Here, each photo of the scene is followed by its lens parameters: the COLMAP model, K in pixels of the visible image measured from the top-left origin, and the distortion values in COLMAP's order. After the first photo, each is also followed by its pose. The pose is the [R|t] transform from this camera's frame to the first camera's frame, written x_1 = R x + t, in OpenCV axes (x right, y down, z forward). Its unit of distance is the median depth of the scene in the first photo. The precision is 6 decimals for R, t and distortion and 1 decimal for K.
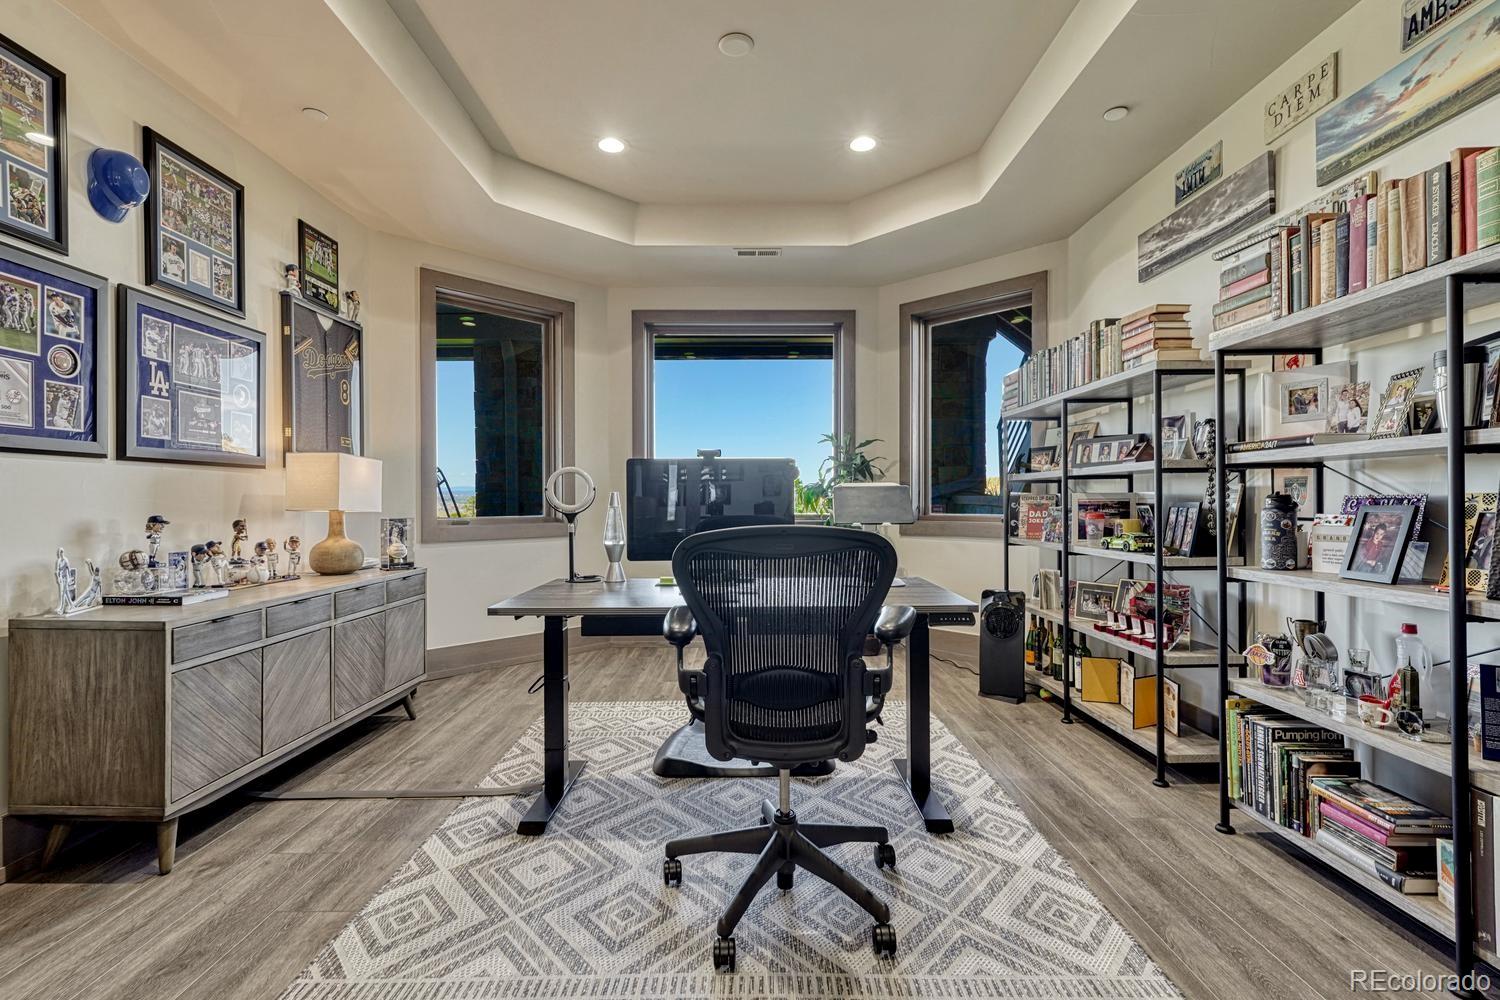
lens RADIAL K [[691.0, 0, 750.0], [0, 691.0, 500.0], [0, 0, 1]] dist [0.000047, -0.000160]
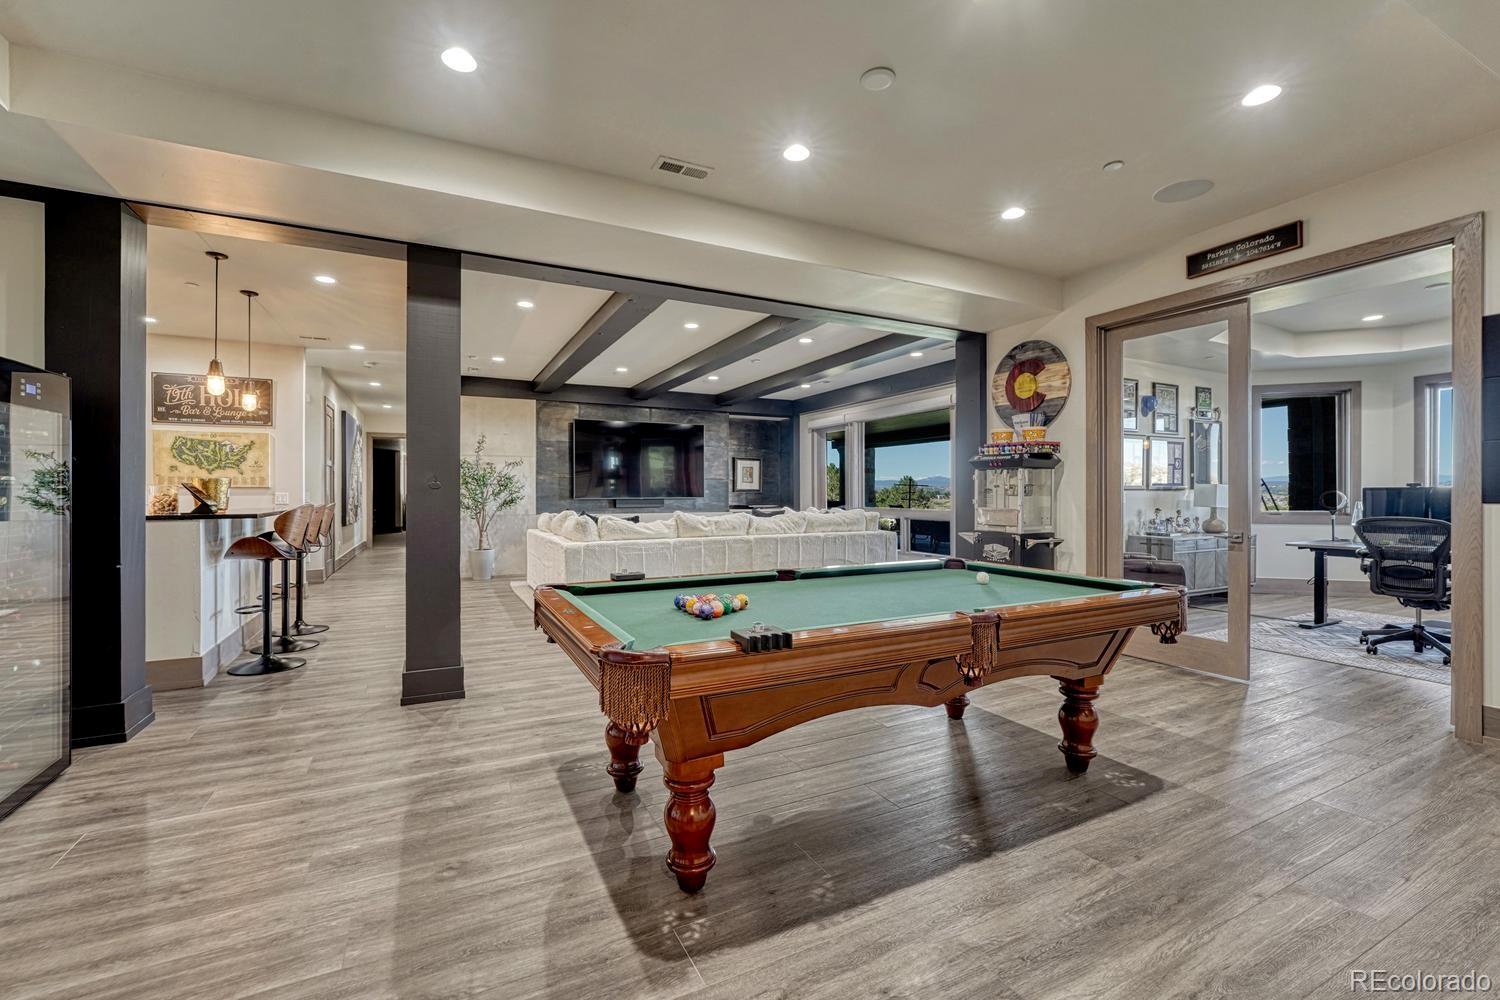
lens RADIAL K [[623.0, 0, 736.5], [0, 623.0, 496.9], [0, 0, 1]] dist [-0.001224, -0.000225]
pose [[0.441813, 0.010671, -0.897043, 0.661752], [0.006198, 0.999869, 0.014947, -0.066148], [0.897086, -0.012164, 0.441689, -1.561208]]
